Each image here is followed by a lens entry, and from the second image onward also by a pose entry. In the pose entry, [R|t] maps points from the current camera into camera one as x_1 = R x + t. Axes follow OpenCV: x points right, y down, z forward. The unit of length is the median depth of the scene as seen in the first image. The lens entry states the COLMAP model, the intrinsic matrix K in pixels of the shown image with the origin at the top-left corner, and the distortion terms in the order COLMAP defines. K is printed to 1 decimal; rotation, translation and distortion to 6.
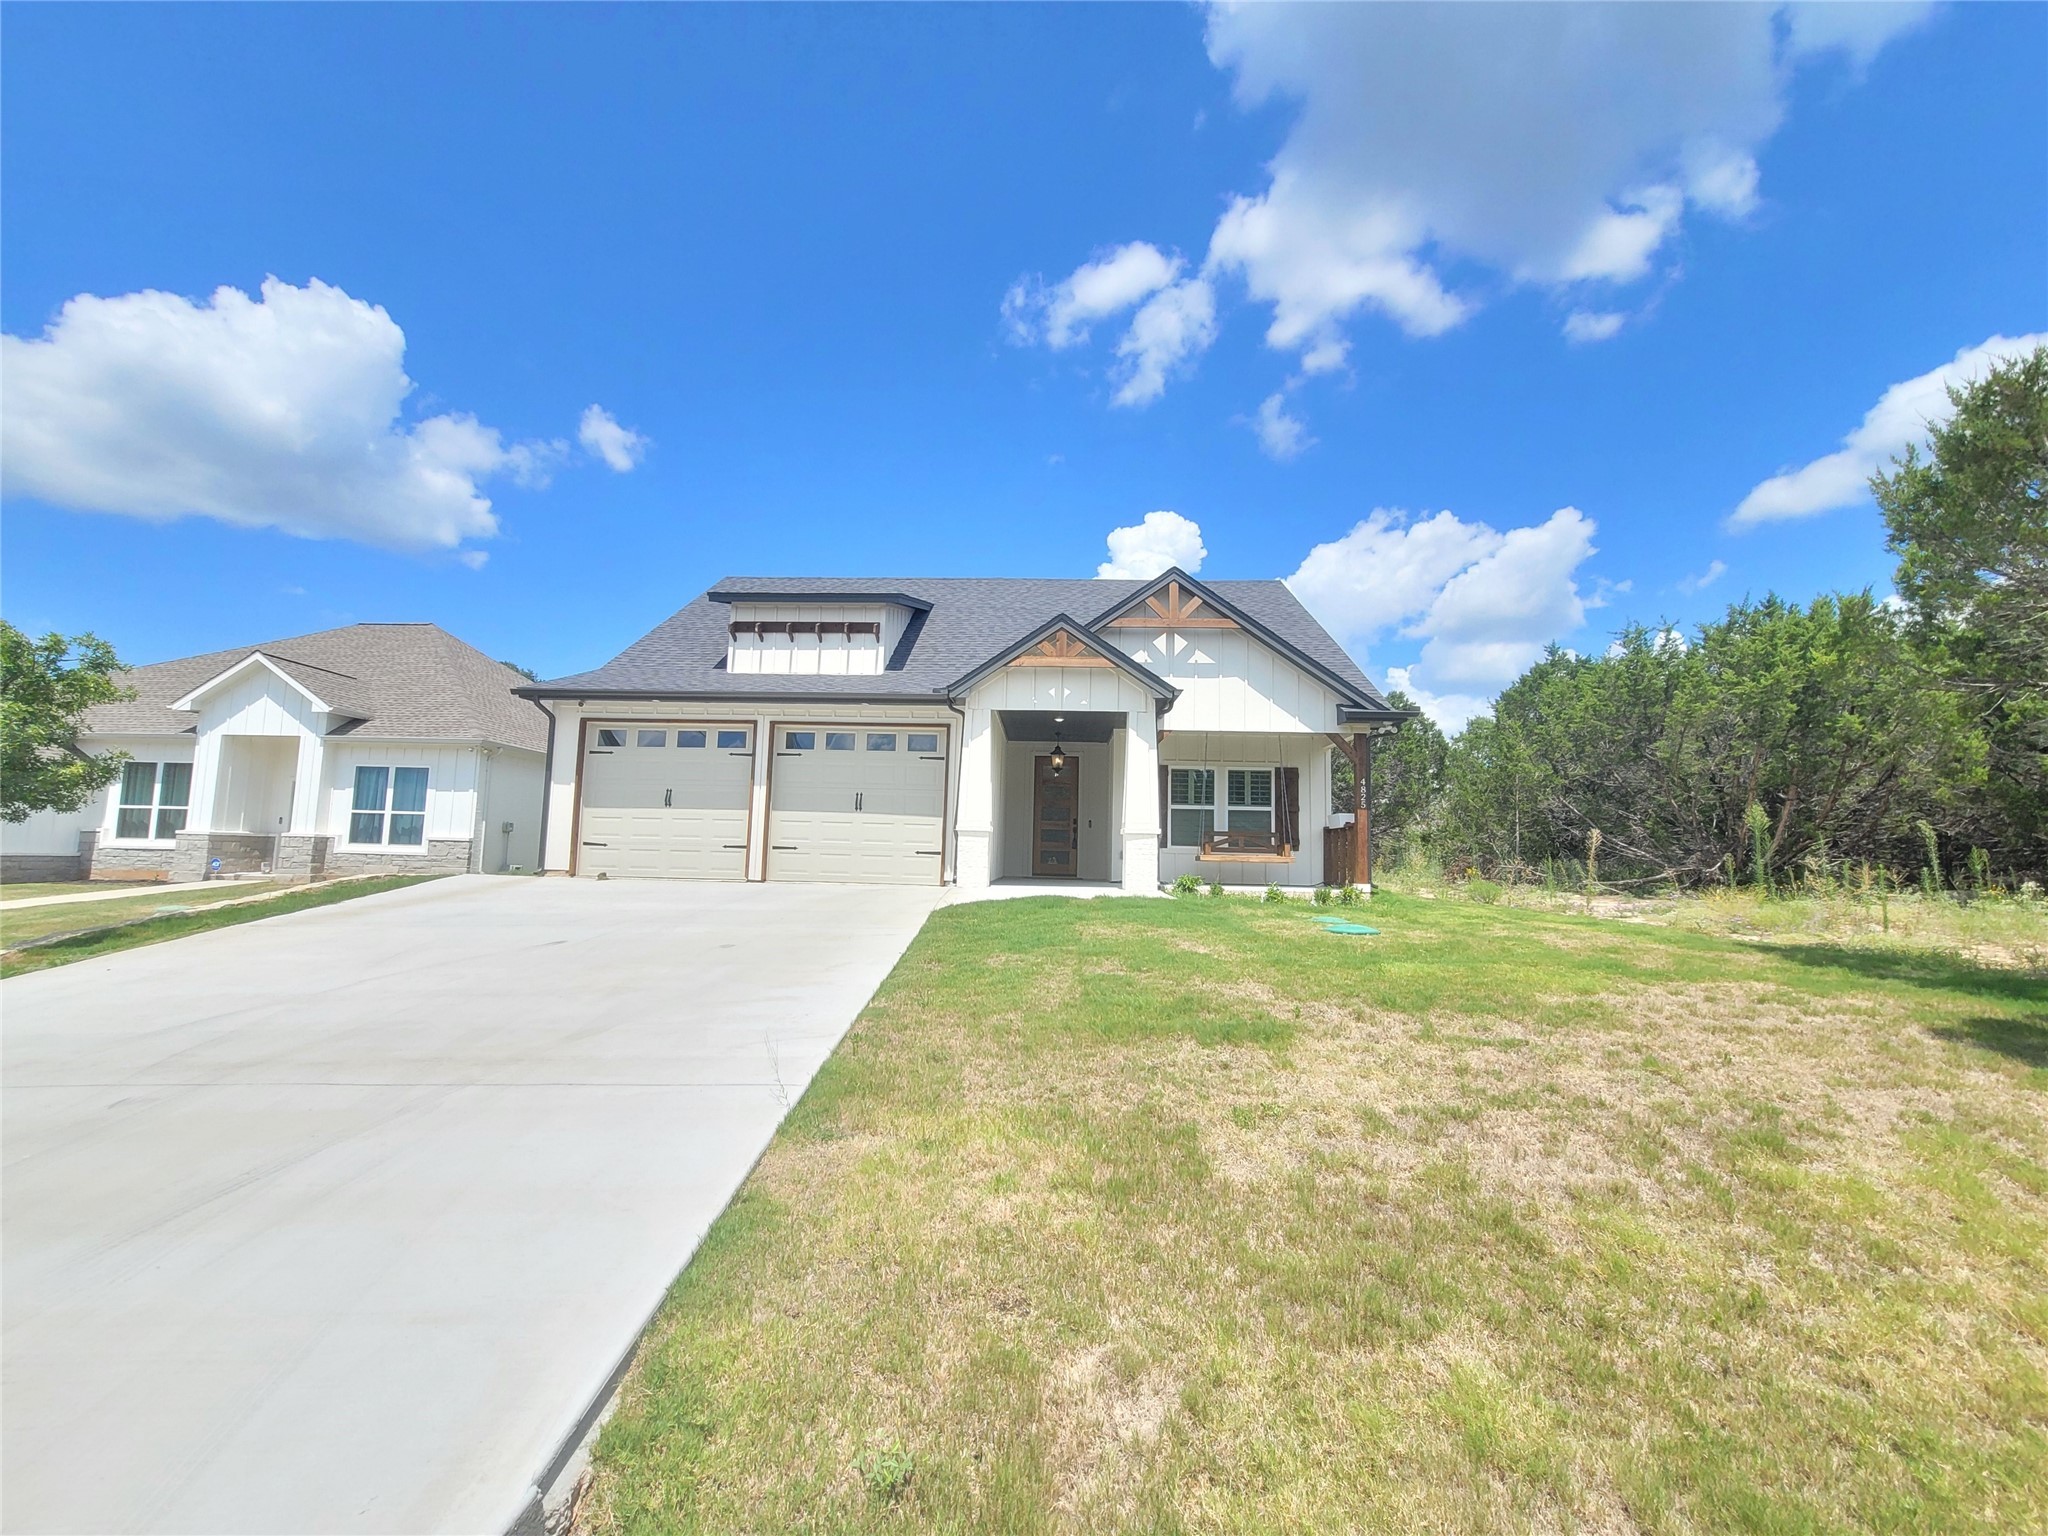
lens RADIAL K [[838.3, 0, 1024.0], [0, 838.3, 768.0], [0, 0, 1]] dist [-0.001270, -0.000196]
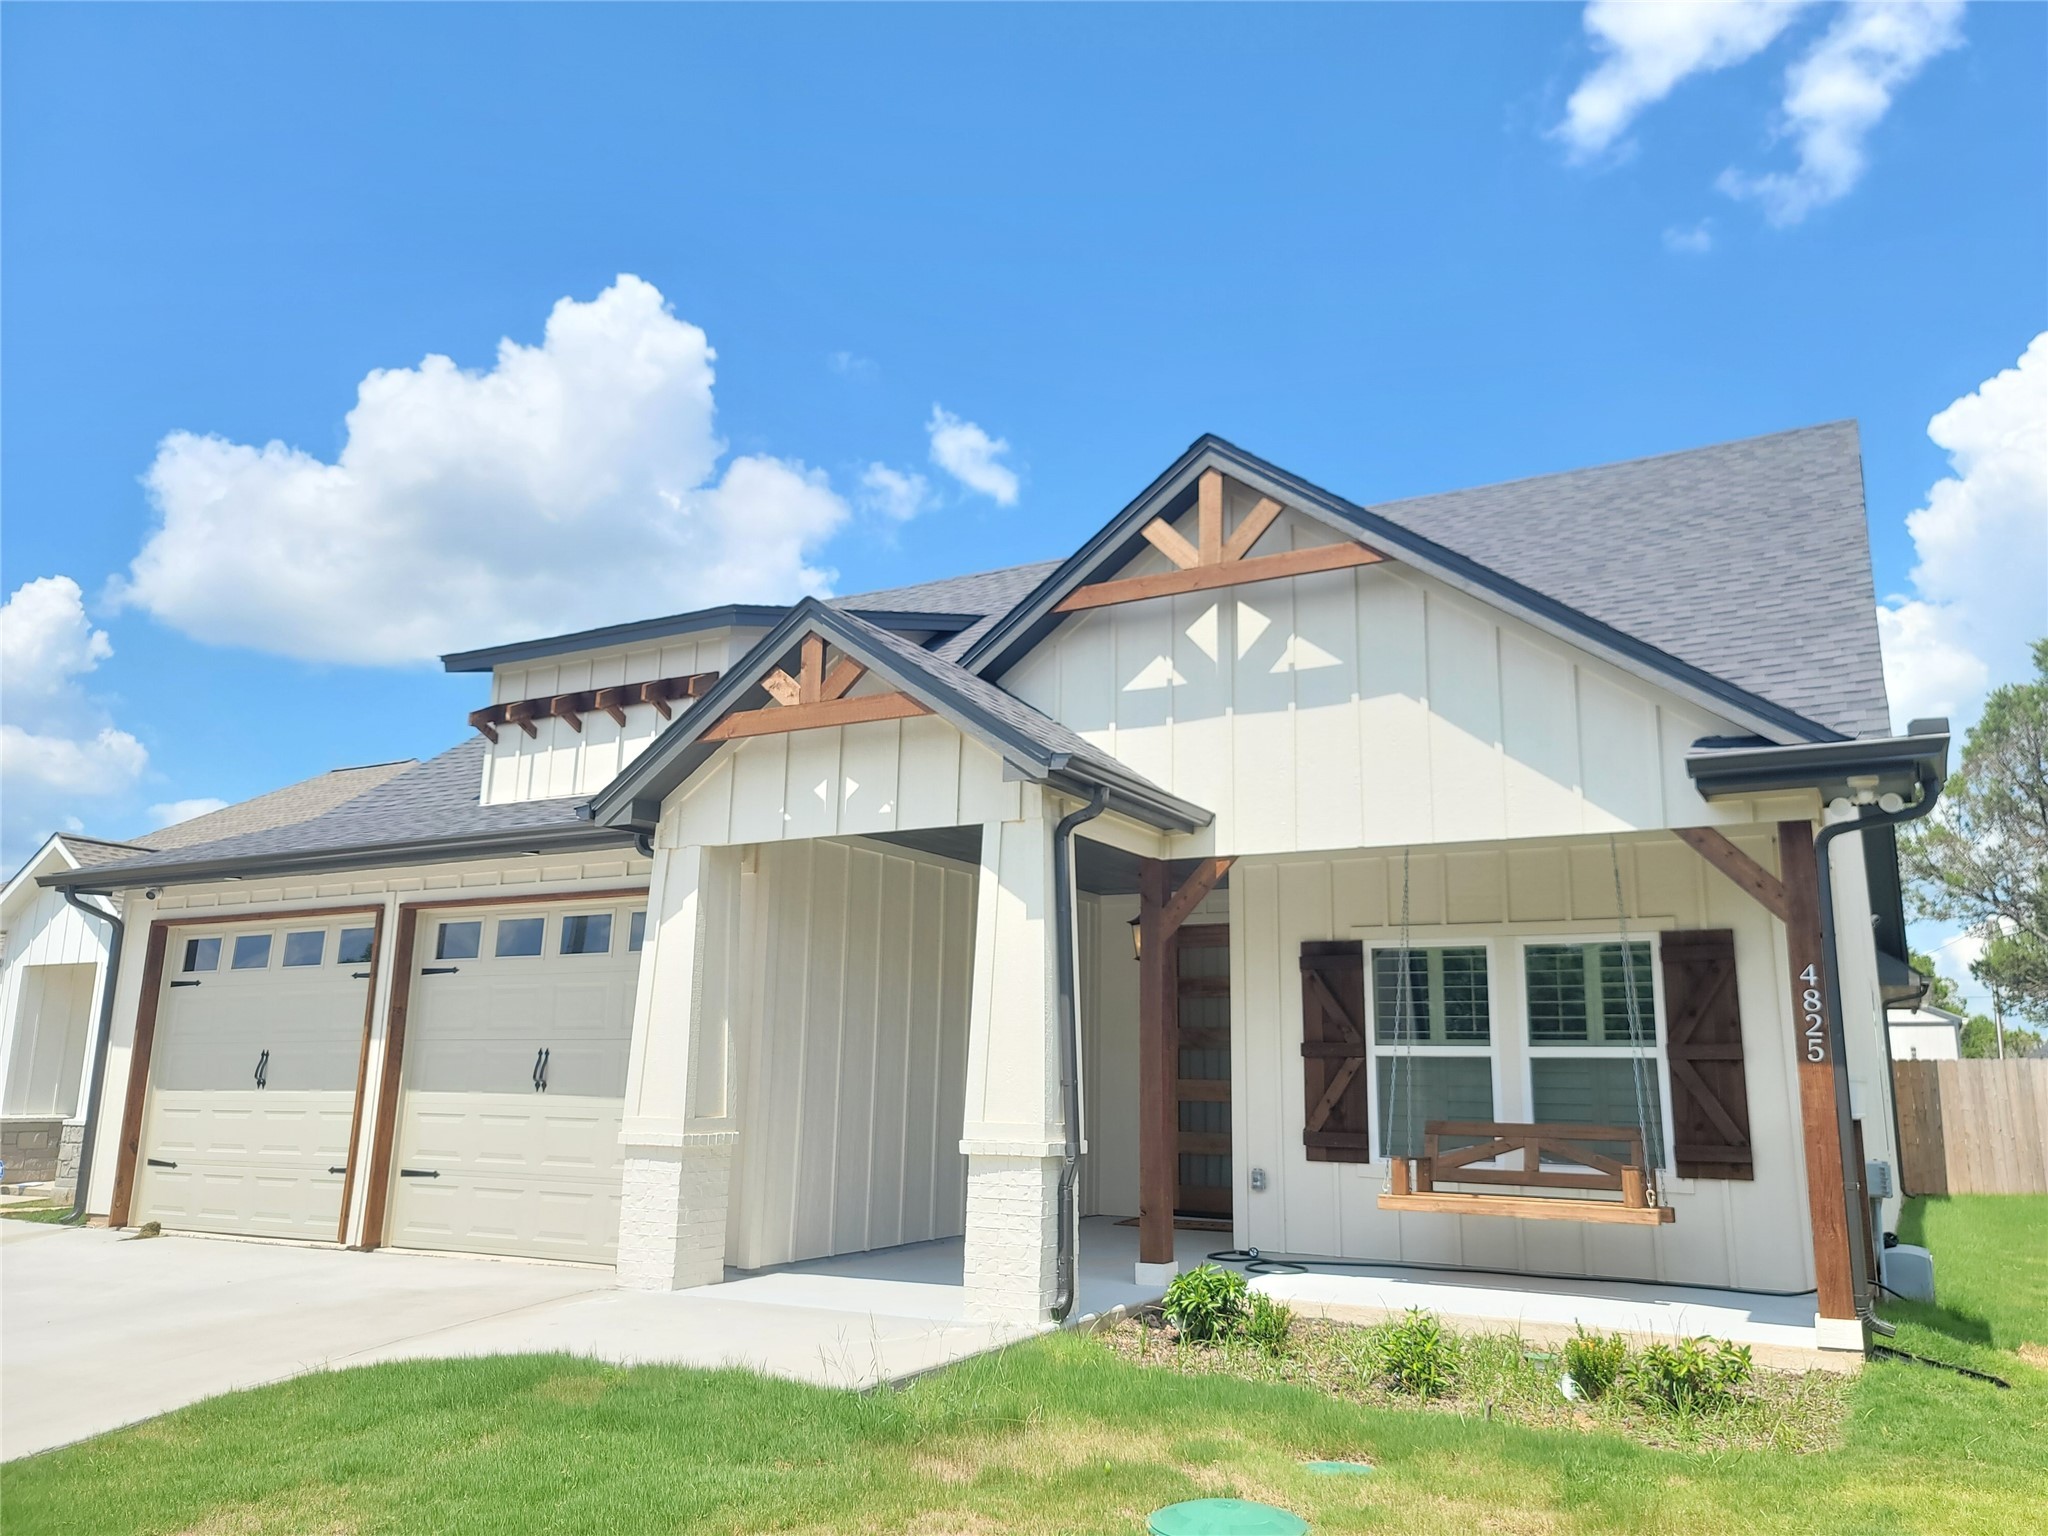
lens RADIAL K [[1602.5, 0, 1025.6], [0, 1602.5, 729.4], [0, 0, 1]] dist [0.002688, -0.000098]
pose [[0.894483, -0.112724, -0.432659, 0.414048], [0.054294, 0.987920, -0.145143, -0.001514], [0.443794, 0.106337, 0.889797, 0.316019]]
